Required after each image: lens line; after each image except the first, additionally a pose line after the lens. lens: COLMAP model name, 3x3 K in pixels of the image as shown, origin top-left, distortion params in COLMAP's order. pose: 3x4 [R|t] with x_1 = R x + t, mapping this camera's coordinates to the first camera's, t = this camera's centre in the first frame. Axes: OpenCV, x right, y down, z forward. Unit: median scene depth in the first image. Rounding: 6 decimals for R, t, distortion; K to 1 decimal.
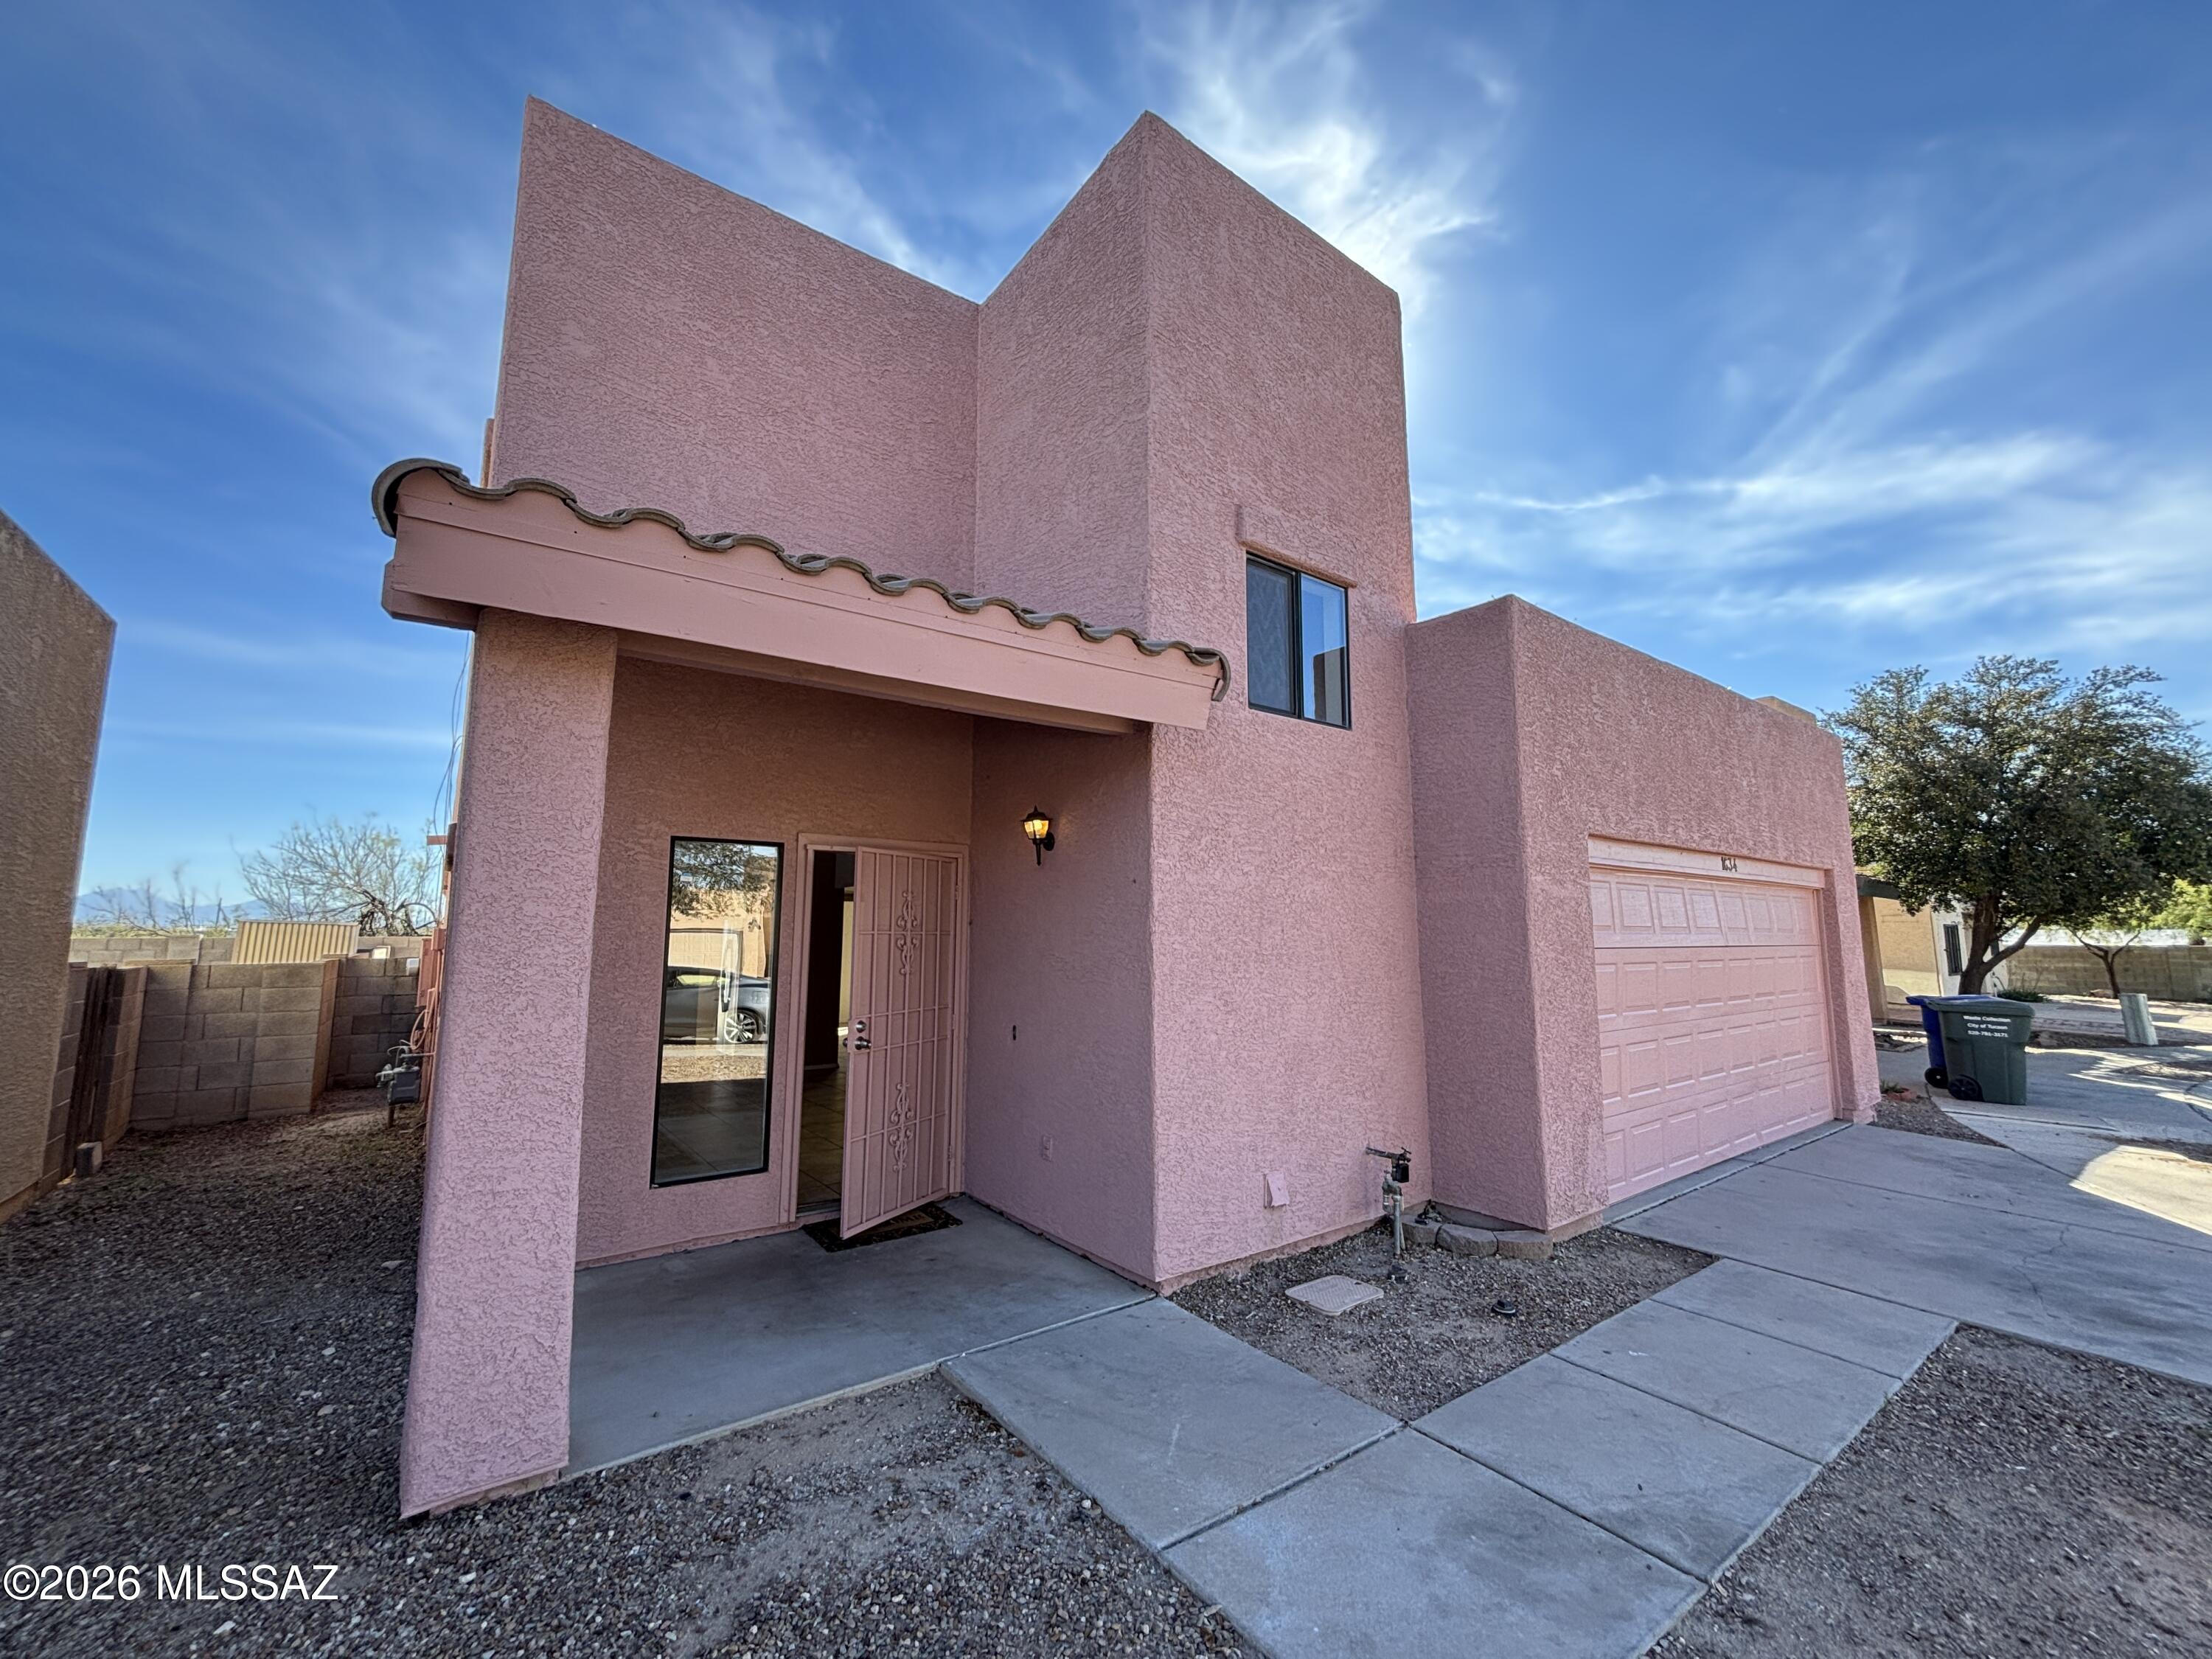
lens RADIAL K [[902.9, 0, 1106.4], [0, 902.9, 822.6], [0, 0, 1]] dist [0.014331, 0.000897]
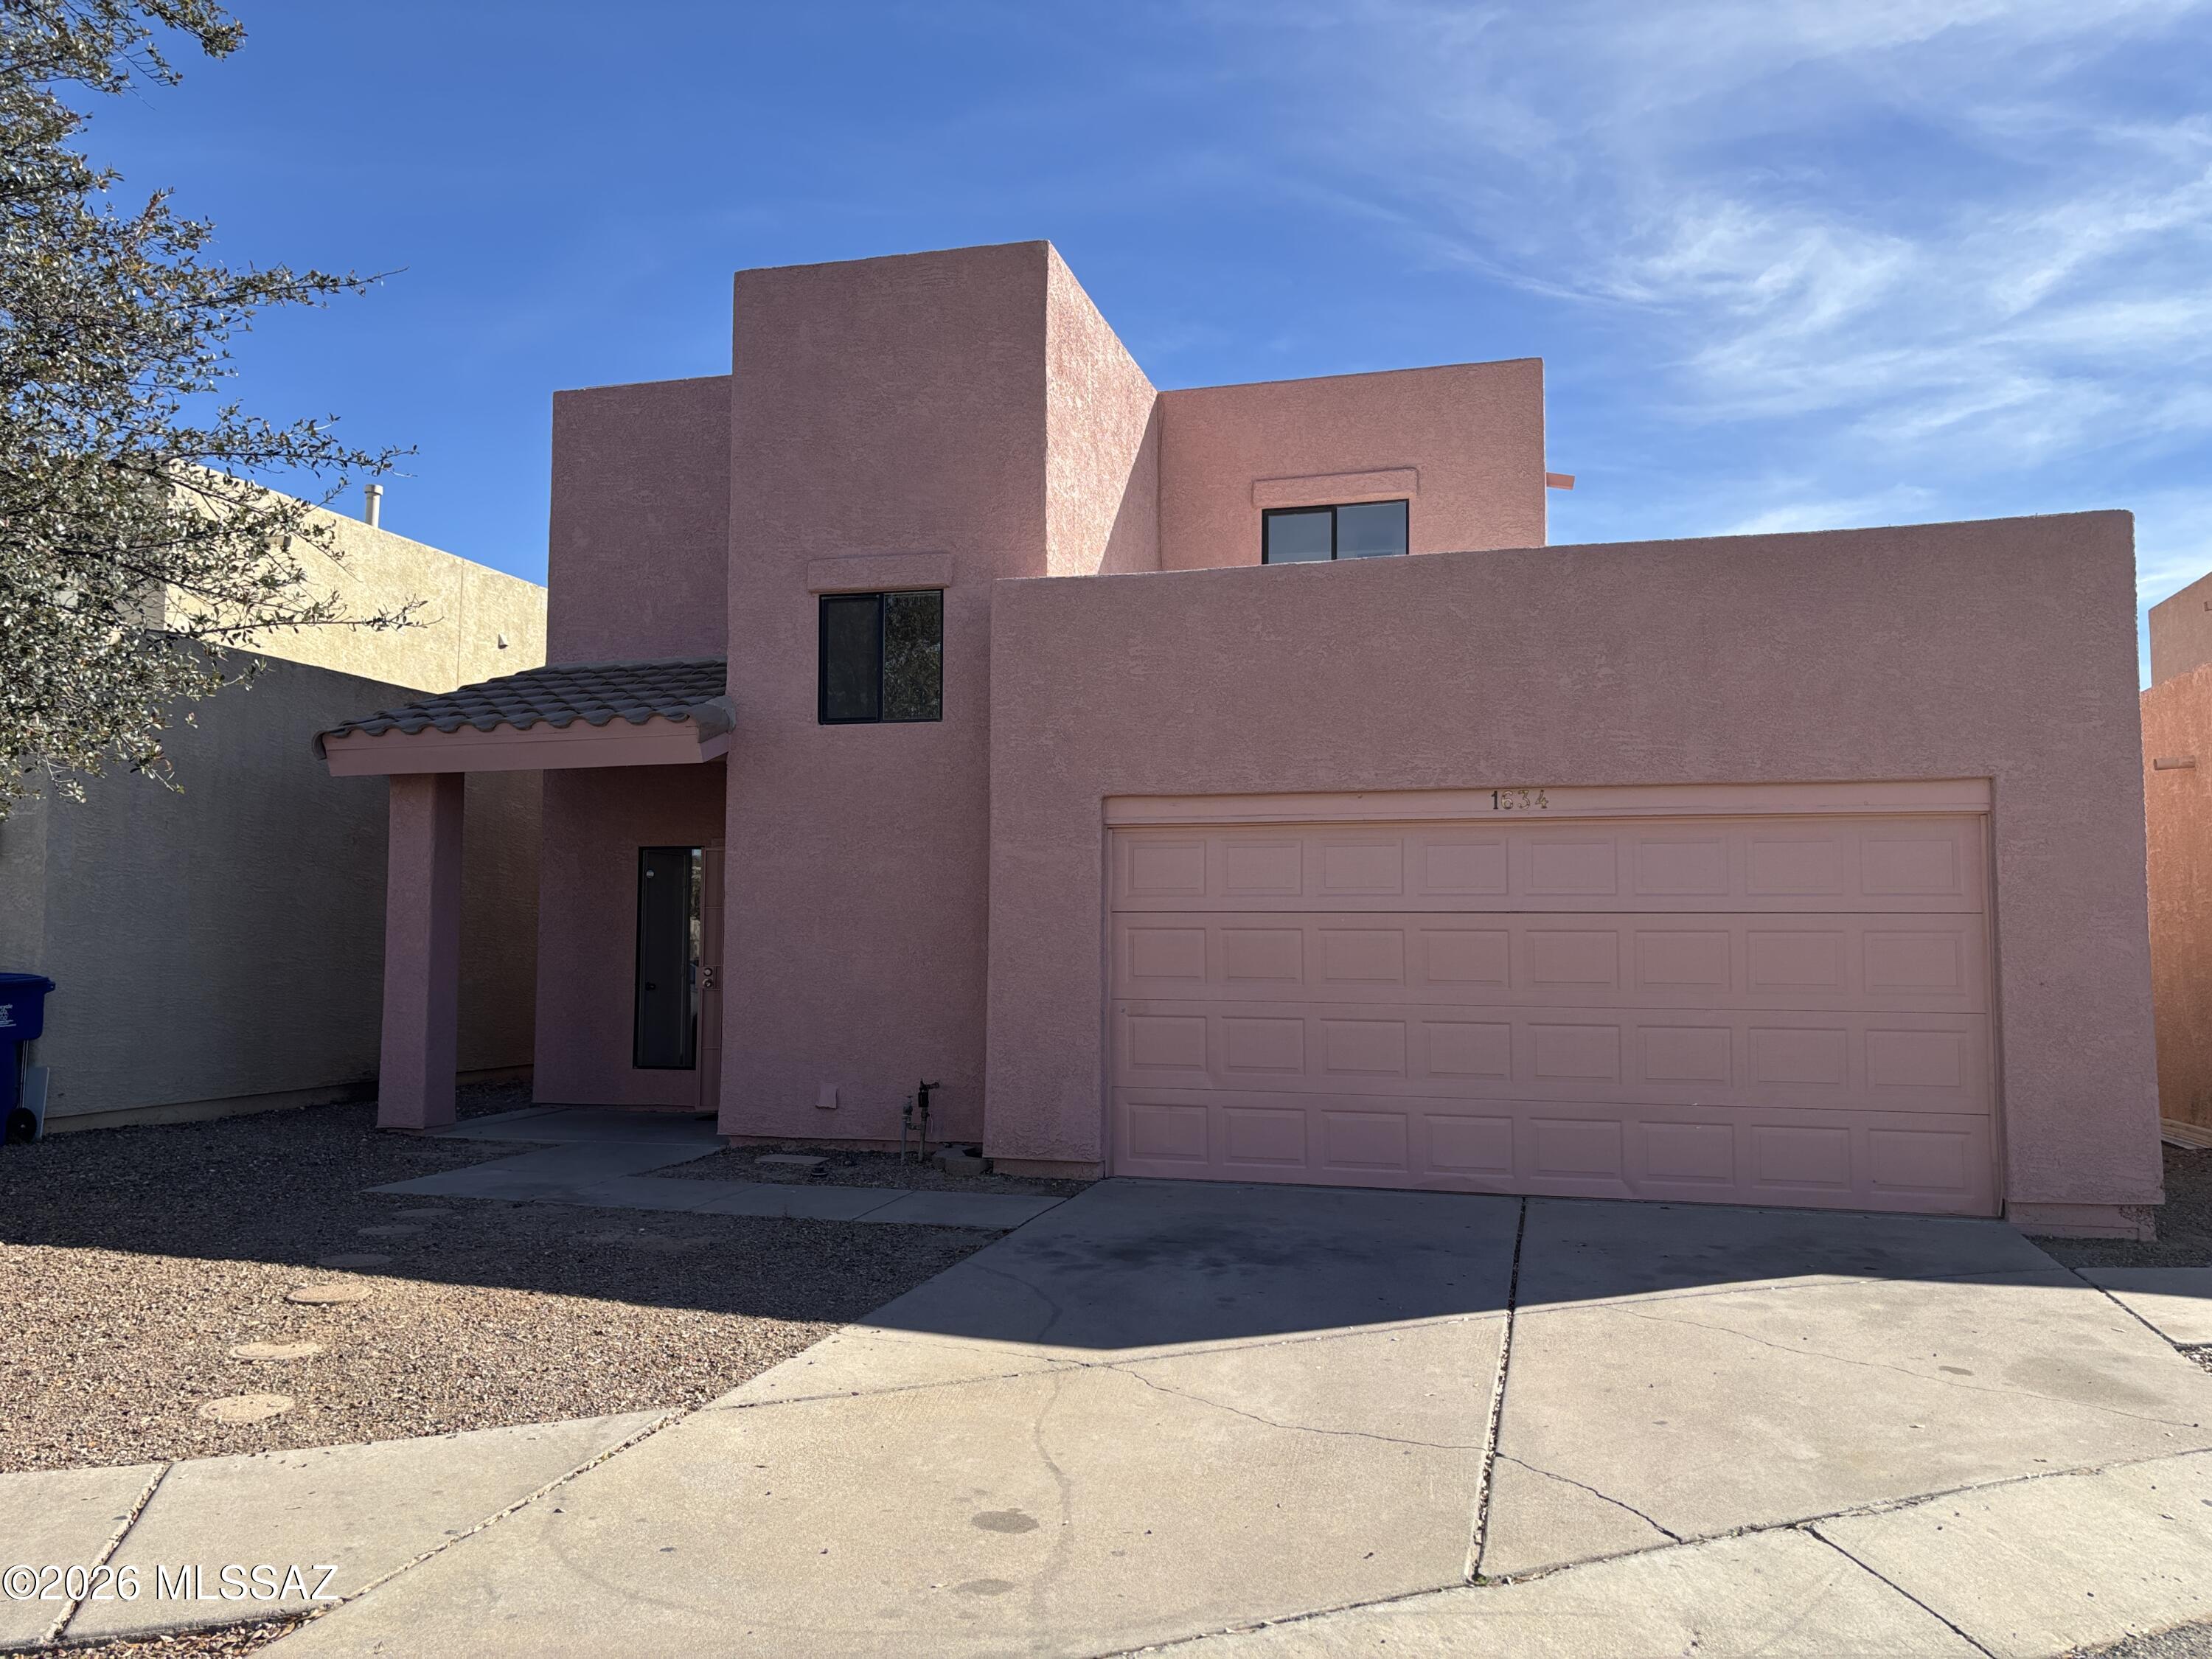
lens RADIAL K [[1678.7, 0, 1106.1], [0, 1678.7, 829.9], [0, 0, 1]] dist [-0.005486, -0.000925]
pose [[0.628591, -0.051349, -0.776039, 2.171888], [0.098994, 0.994985, 0.014349, 0.024625], [0.771410, -0.085843, 0.630521, -0.173781]]
